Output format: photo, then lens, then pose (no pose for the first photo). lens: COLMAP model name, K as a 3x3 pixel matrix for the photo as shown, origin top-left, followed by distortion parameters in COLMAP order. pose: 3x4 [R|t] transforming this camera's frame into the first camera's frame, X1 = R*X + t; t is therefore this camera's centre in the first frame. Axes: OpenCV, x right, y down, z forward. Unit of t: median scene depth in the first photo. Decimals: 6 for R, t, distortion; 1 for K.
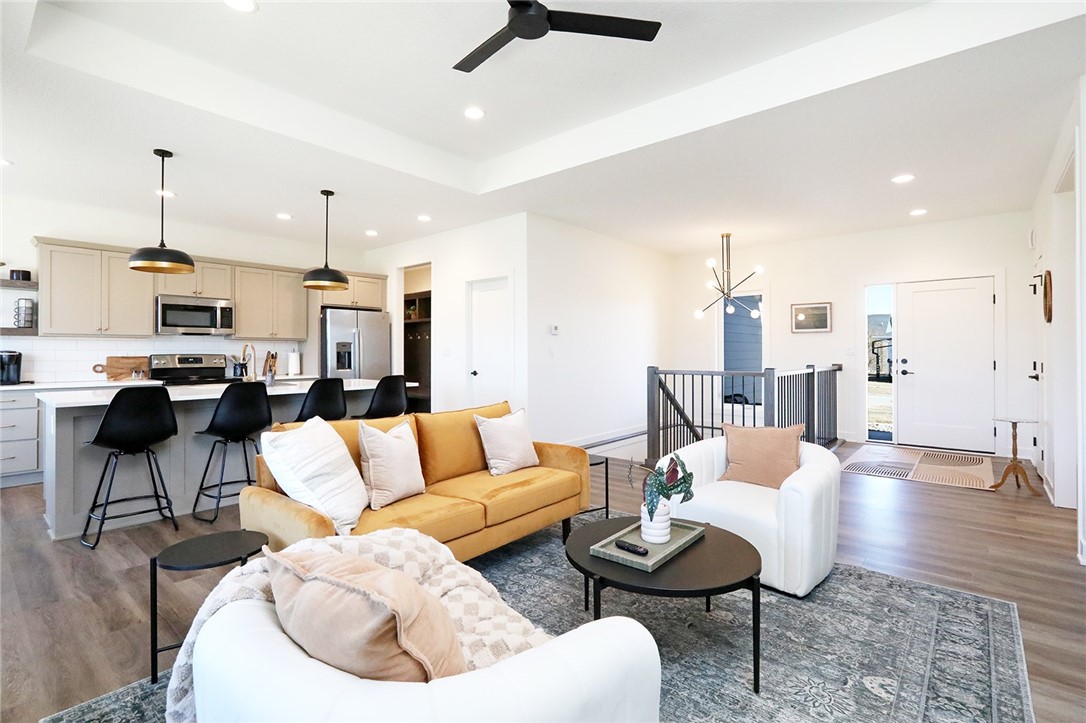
lens RADIAL K [[504.3, 0, 543.0], [0, 504.3, 361.5], [0, 0, 1]] dist [0.001609, 0.000047]
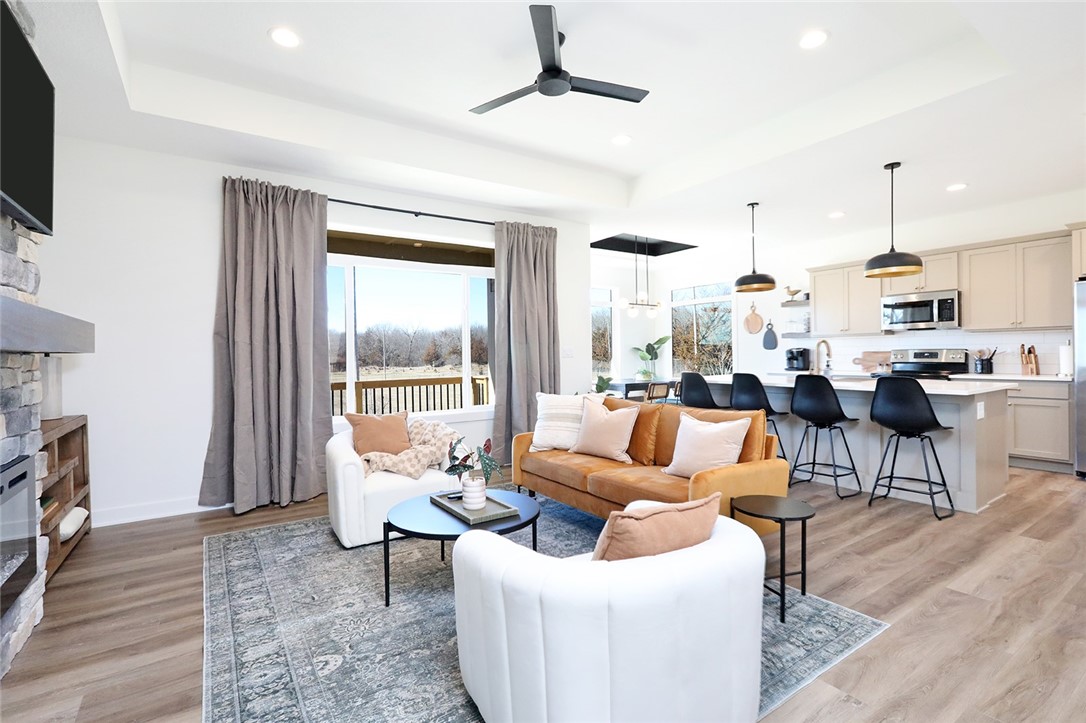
lens RADIAL K [[504.3, 0, 543.0], [0, 504.3, 361.5], [0, 0, 1]] dist [0.001609, 0.000047]
pose [[-0.266719, 0.019108, -0.963585, 0.592318], [-0.001078, 0.999797, 0.020125, -0.011011], [0.963774, 0.006407, -0.266644, 0.649299]]
